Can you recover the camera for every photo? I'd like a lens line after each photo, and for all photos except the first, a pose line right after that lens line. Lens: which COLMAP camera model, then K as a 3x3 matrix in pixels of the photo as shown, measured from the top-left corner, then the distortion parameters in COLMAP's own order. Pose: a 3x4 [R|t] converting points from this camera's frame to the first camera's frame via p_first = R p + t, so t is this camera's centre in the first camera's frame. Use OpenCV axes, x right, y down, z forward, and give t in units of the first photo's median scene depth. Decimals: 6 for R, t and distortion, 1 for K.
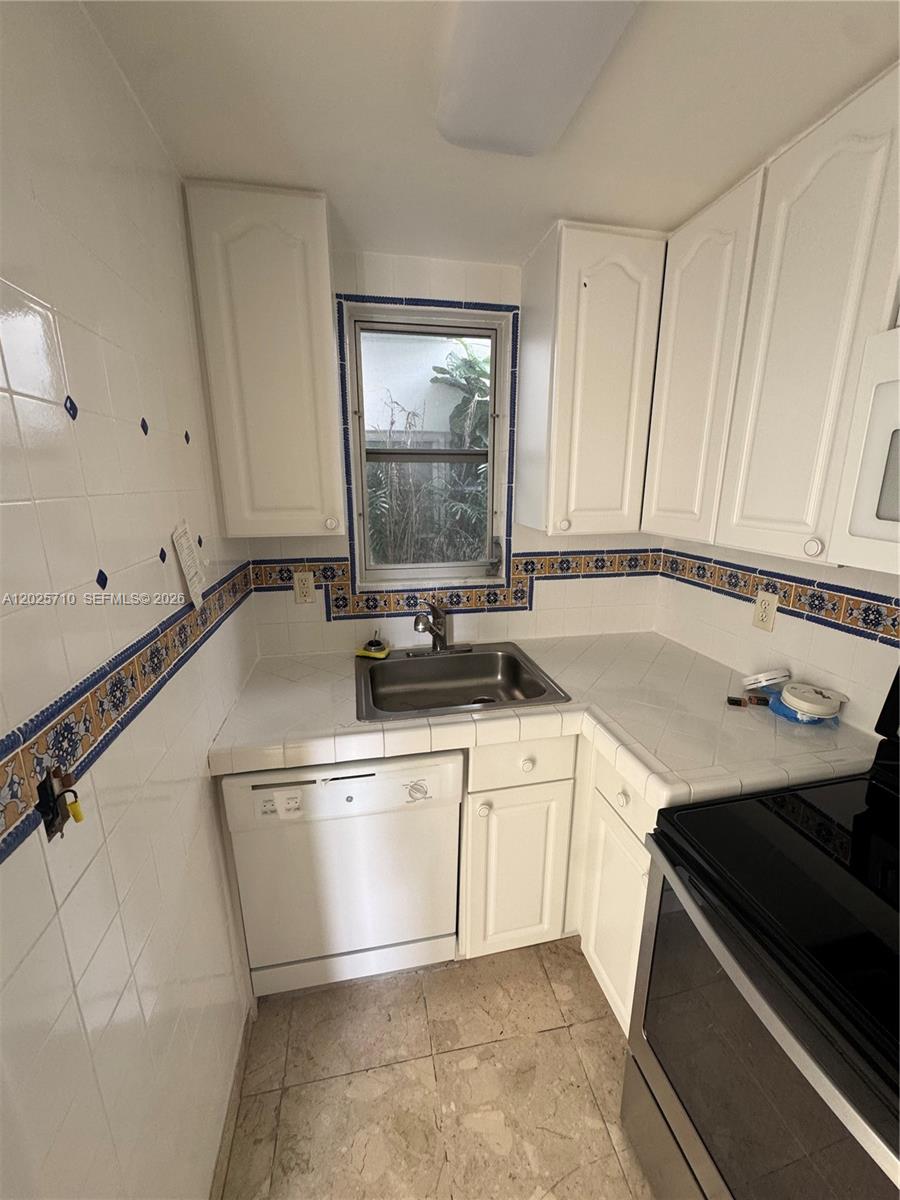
lens RADIAL K [[474.1, 0, 450.5], [0, 474.1, 600.9], [0, 0, 1]] dist [-0.001346, -0.000295]
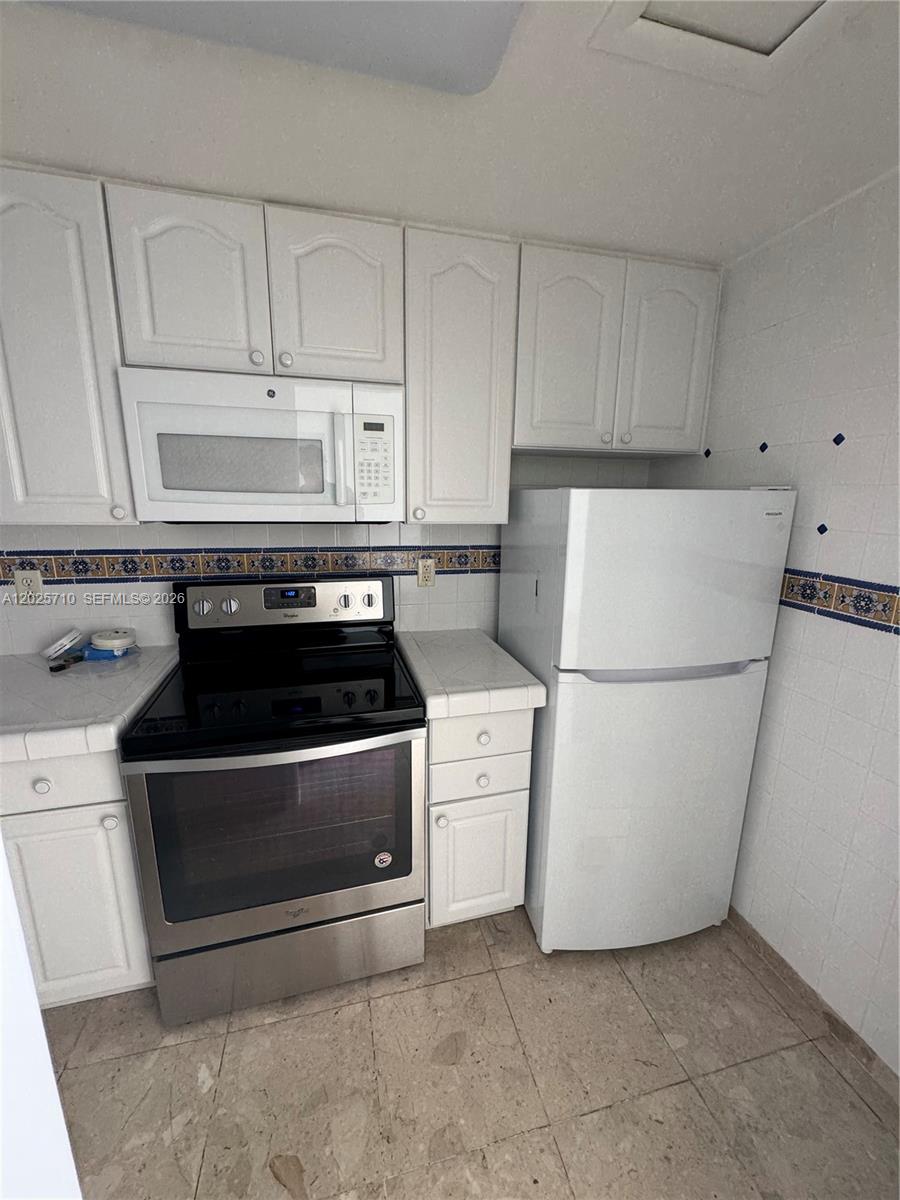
lens RADIAL K [[474.1, 0, 450.5], [0, 474.1, 600.9], [0, 0, 1]] dist [-0.001346, -0.000295]
pose [[-0.045164, -0.223580, 0.973639, -0.485437], [0.227202, 0.946792, 0.227954, 0.024229], [-0.972800, 0.231509, 0.008037, 0.082172]]
